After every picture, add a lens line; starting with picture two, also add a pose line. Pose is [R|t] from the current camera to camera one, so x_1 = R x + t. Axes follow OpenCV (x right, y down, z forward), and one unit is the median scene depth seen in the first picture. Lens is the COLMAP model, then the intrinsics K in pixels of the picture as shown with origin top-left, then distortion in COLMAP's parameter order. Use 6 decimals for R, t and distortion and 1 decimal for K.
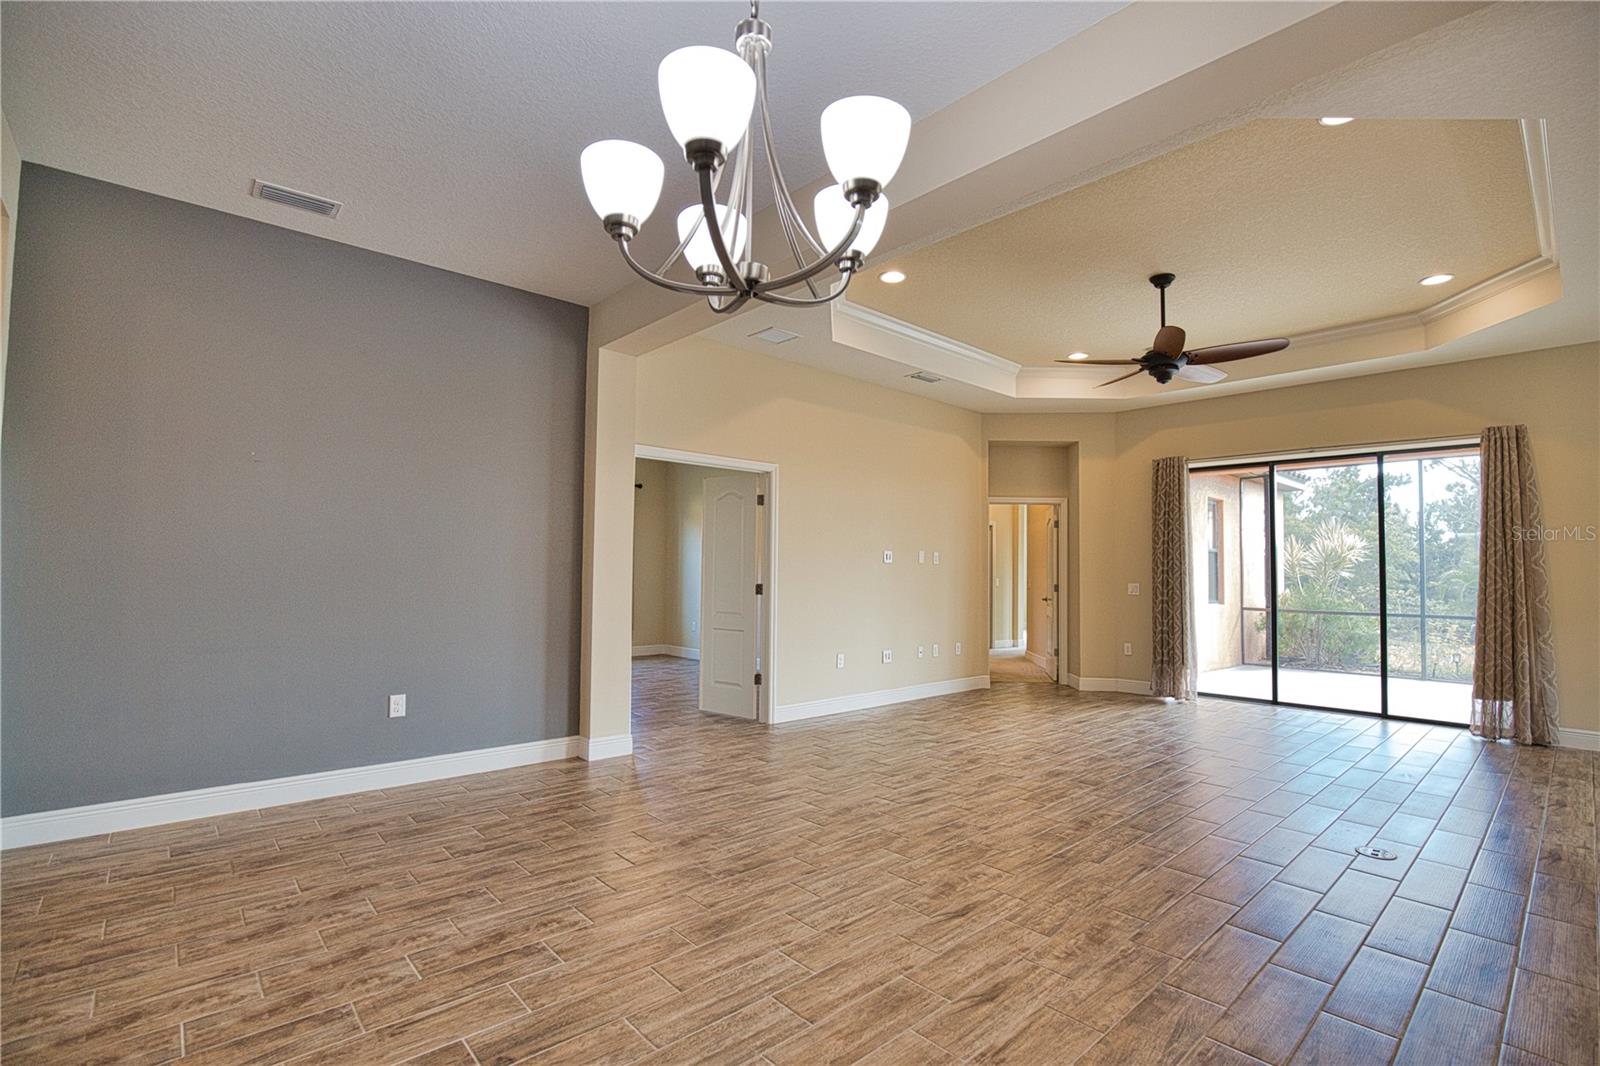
lens RADIAL K [[737.4, 0, 807.2], [0, 737.4, 539.4], [0, 0, 1]] dist [-0.030154, 0.000137]
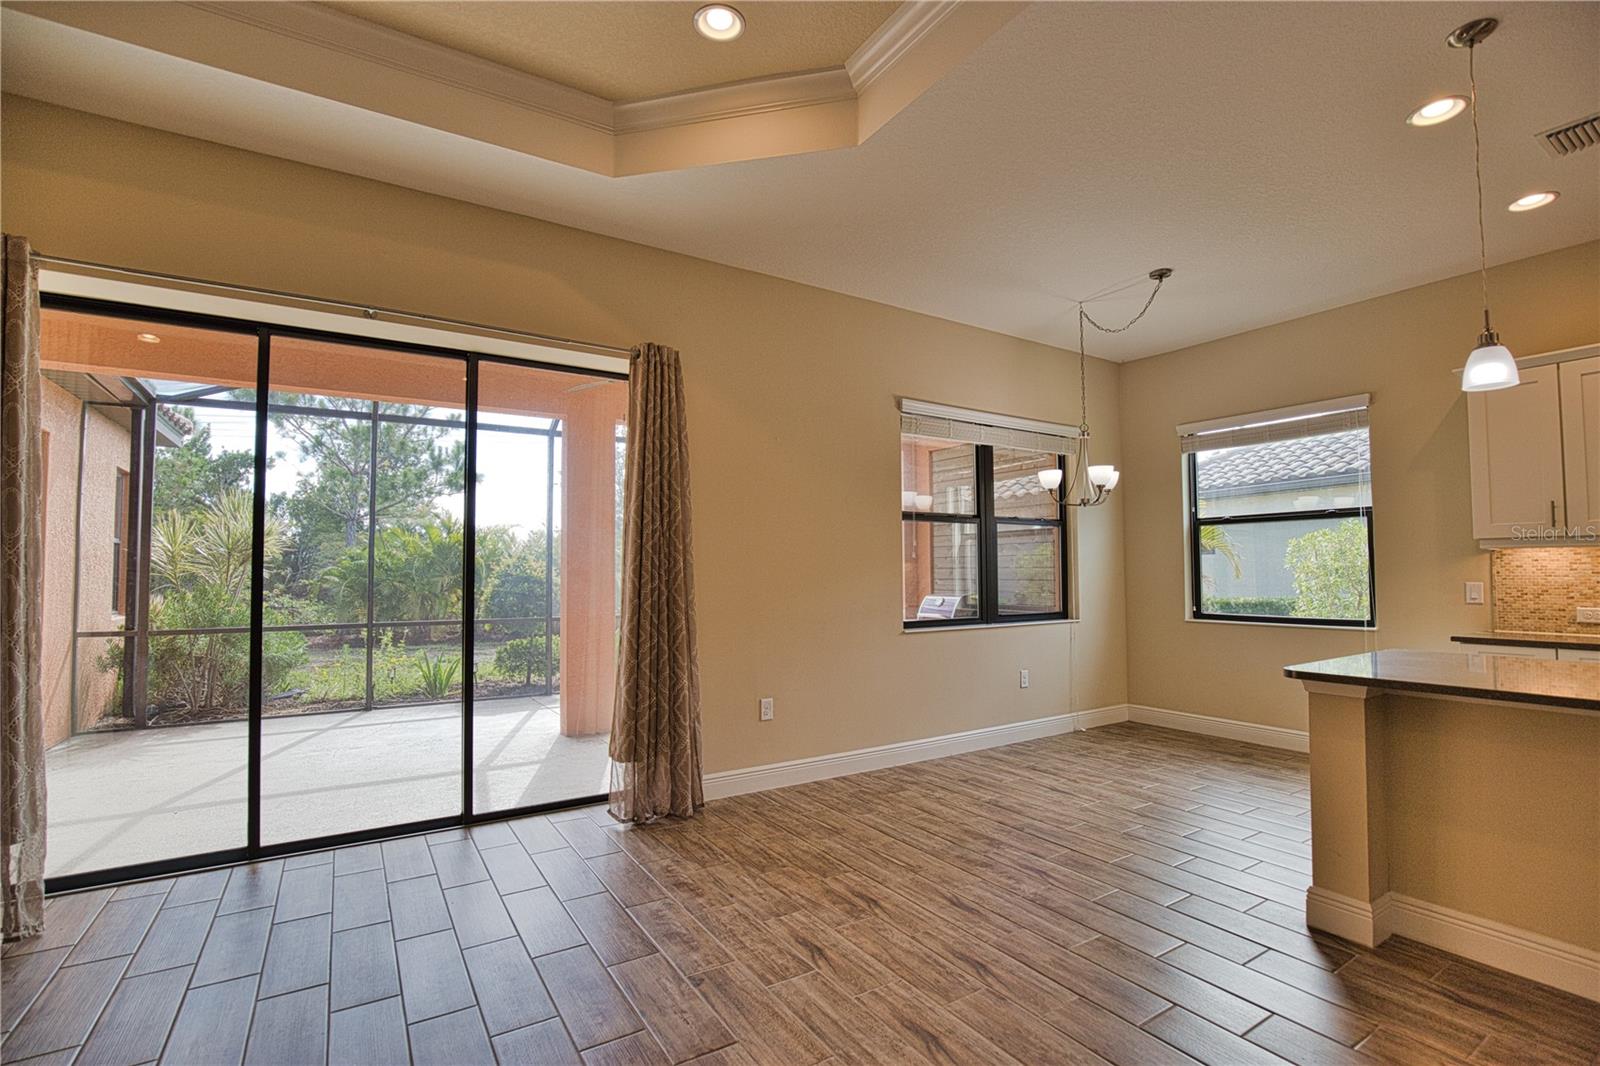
lens RADIAL K [[737.4, 0, 807.2], [0, 737.4, 539.4], [0, 0, 1]] dist [-0.030154, 0.000137]
pose [[0.174657, 0.029603, 0.984184, 0.280506], [-0.031278, 0.999210, -0.024505, 0.031725], [-0.984132, -0.026503, 0.175445, 0.646198]]
